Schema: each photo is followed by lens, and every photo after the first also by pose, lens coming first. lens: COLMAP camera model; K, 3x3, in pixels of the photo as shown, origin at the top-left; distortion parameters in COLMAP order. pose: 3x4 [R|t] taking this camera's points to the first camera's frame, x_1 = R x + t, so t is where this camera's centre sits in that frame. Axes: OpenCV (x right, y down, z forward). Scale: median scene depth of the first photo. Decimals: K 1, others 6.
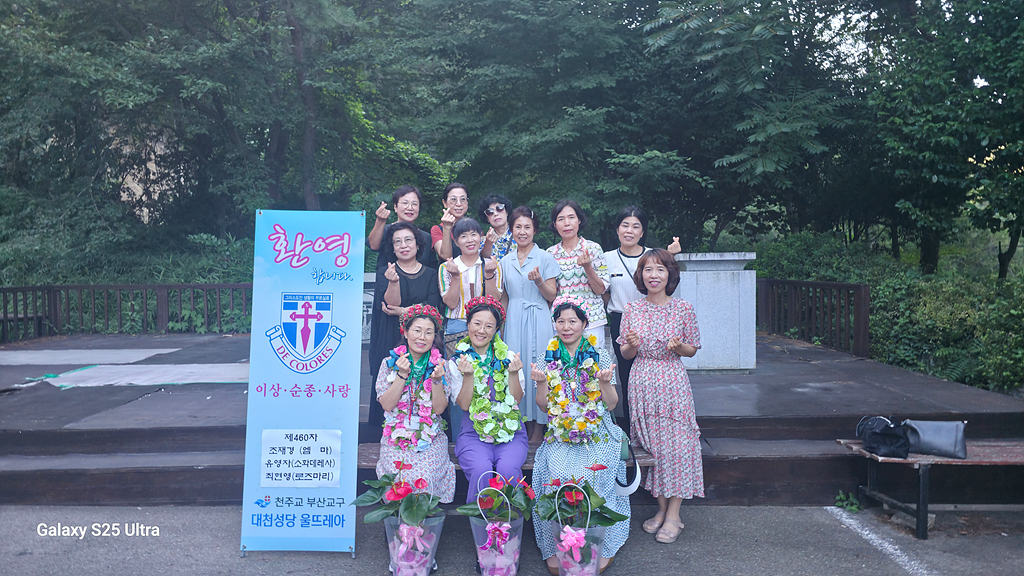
lens RADIAL K [[675.4, 0, 520.2], [0, 675.4, 289.8], [0, 0, 1]] dist [0.003974, 0.003074]
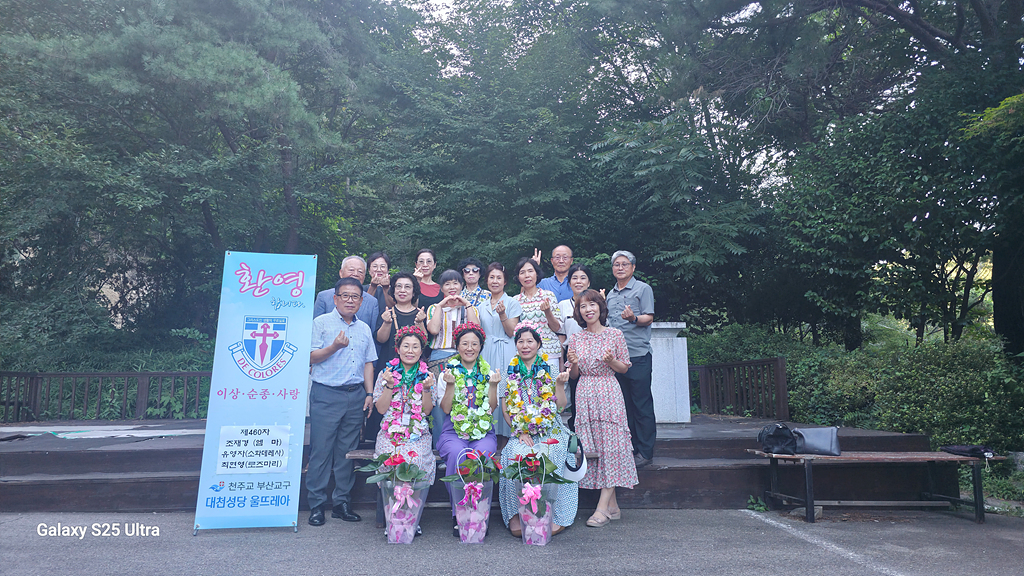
lens RADIAL K [[675.4, 0, 520.2], [0, 675.4, 289.8], [0, 0, 1]] dist [0.003974, 0.003074]
pose [[0.998341, 0.014105, 0.055828, -0.009417], [-0.003204, 0.981639, -0.190721, 0.107316], [-0.057493, 0.190226, 0.980055, -0.153020]]
